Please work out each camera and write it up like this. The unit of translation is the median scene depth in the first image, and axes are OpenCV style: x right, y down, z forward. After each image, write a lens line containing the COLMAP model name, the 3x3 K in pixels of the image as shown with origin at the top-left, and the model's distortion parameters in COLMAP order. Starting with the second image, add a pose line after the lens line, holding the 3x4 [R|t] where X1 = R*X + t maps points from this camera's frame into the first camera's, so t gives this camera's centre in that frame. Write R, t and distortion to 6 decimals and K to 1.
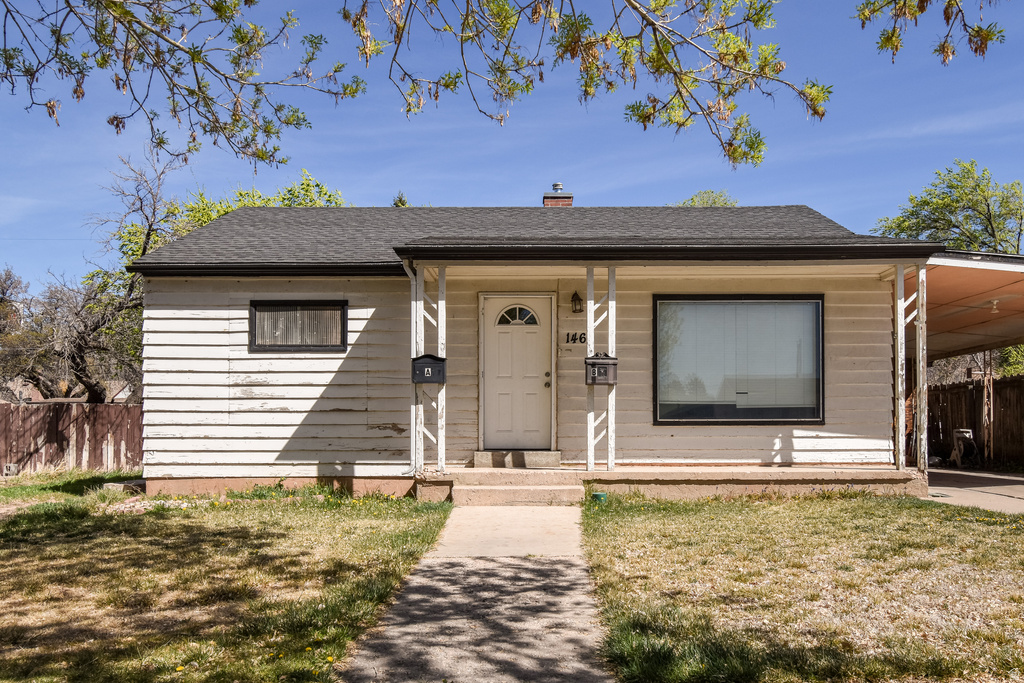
lens RADIAL K [[817.4, 0, 540.3], [0, 817.4, 426.2], [0, 0, 1]] dist [-0.011593, 0.000766]
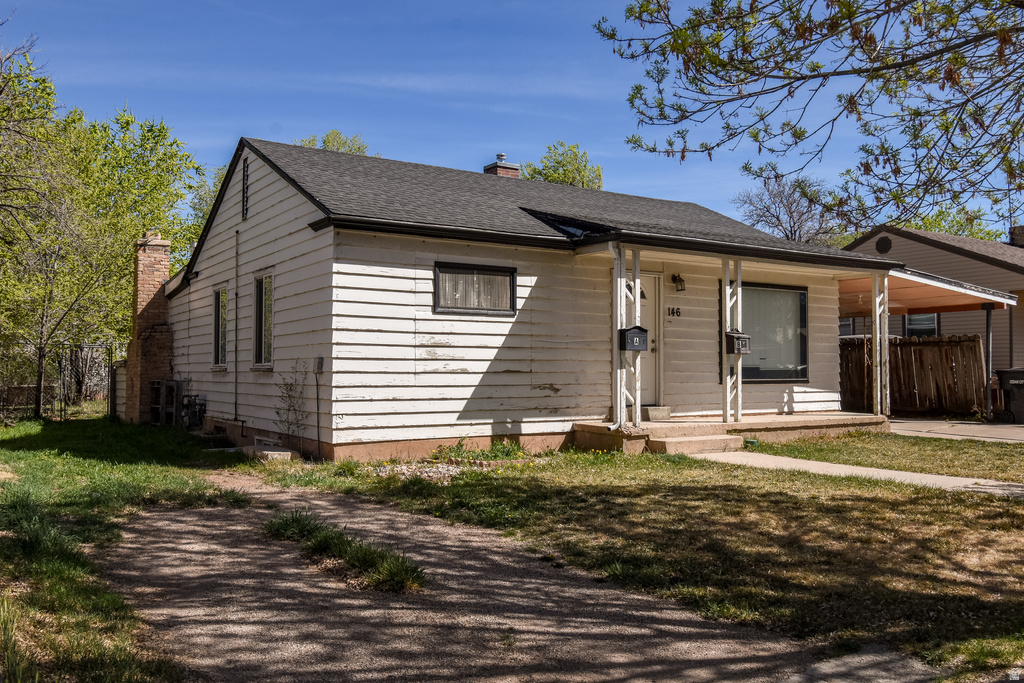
lens RADIAL K [[853.5, 0, 512.3], [0, 853.5, 341.2], [0, 0, 1]] dist [-0.001468, -0.006411]
pose [[0.841569, 0.021438, 0.539724, -0.838958], [-0.008390, 0.999610, -0.026623, -0.029462], [-0.540084, 0.017877, 0.841421, 0.069783]]
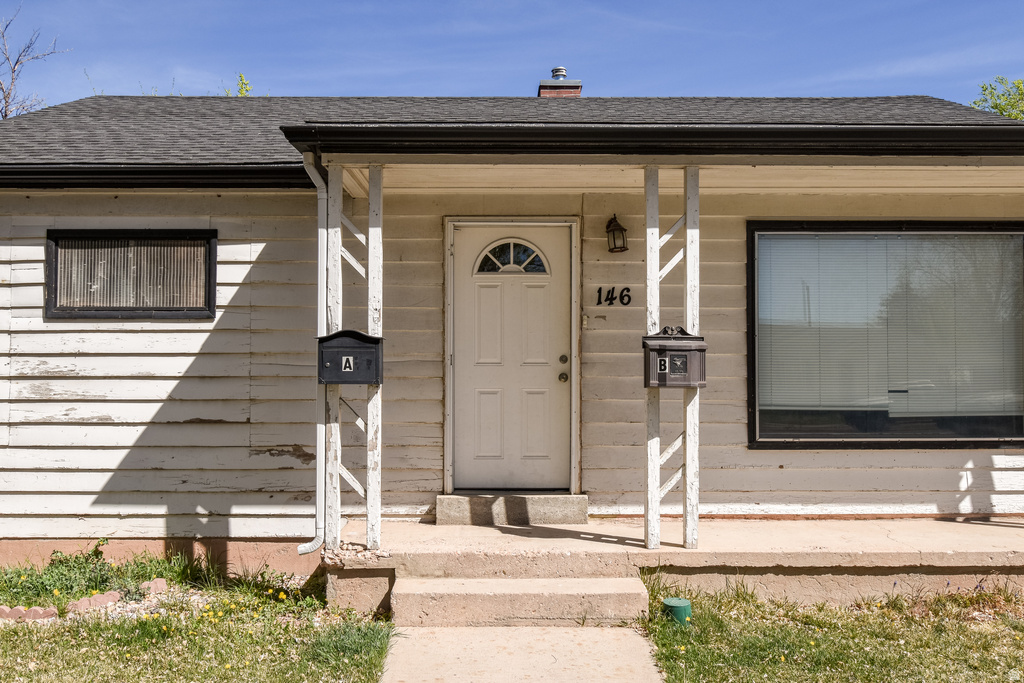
lens RADIAL K [[853.5, 0, 509.4], [0, 853.5, 362.3], [0, 0, 1]] dist [-0.001468, -0.006411]
pose [[0.999997, 0.001771, -0.001868, -0.028634], [-0.001792, 0.999938, -0.010985, -0.054901], [0.001848, 0.010989, 0.999938, 0.401012]]
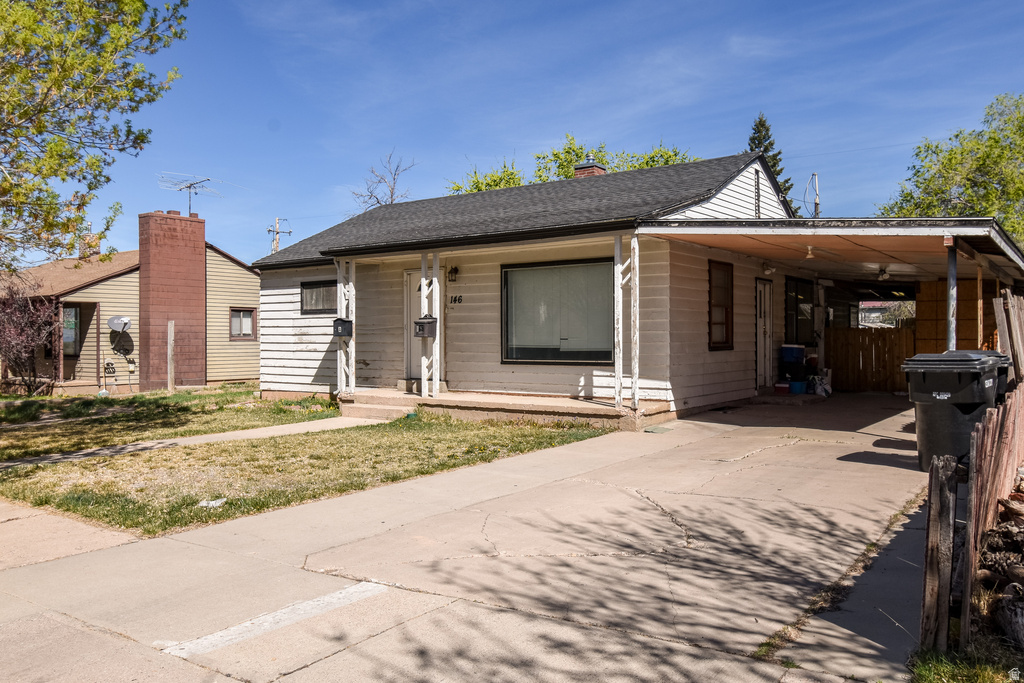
lens RADIAL K [[817.4, 0, 510.1], [0, 817.4, 338.3], [0, 0, 1]] dist [-0.011593, 0.000766]
pose [[0.802991, -0.000797, -0.595991, 0.938670], [0.004366, 0.999980, 0.004546, -0.048966], [0.595976, -0.006253, 0.802978, -0.050560]]
